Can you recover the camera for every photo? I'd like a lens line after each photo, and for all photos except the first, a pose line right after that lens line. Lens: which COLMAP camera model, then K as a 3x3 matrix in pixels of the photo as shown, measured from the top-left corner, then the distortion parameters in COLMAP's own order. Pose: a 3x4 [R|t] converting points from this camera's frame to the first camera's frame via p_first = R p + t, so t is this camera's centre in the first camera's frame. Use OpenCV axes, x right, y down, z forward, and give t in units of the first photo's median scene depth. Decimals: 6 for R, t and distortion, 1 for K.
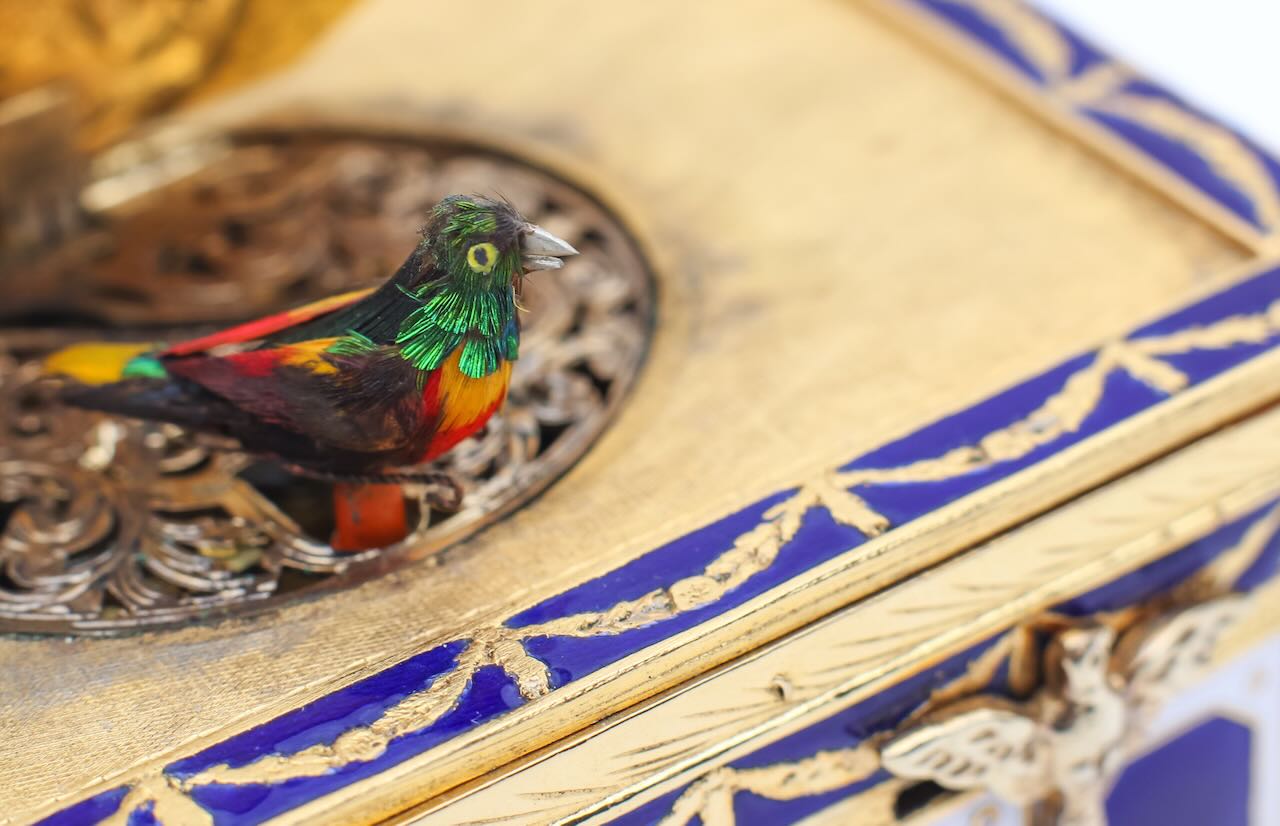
lens RADIAL K [[4599.9, 0, 640.4], [0, 4599.9, 411.9], [0, 0, 1]] dist [-0.470264, 0.000000]
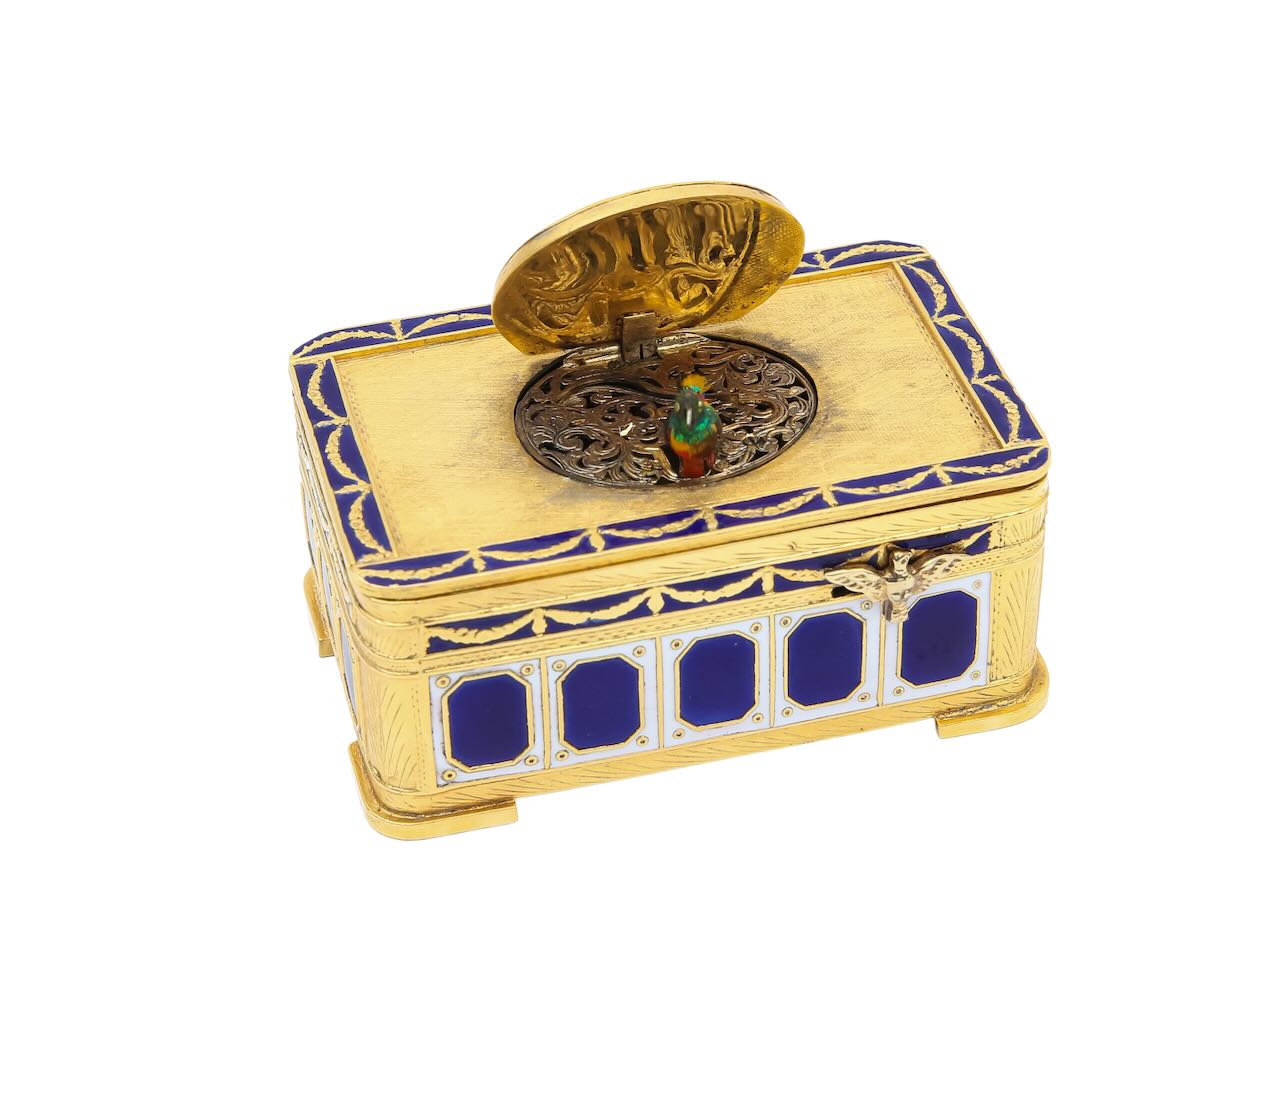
lens RADIAL K [[3051.5, 0, 639.1], [0, 3051.5, 550.5], [0, 0, 1]] dist [0.094952, 0.000000]
pose [[0.937465, 0.221637, -0.268398, 0.497715], [-0.204855, 0.974704, 0.089368, -0.105411], [0.281415, -0.028796, 0.959154, -1.084250]]
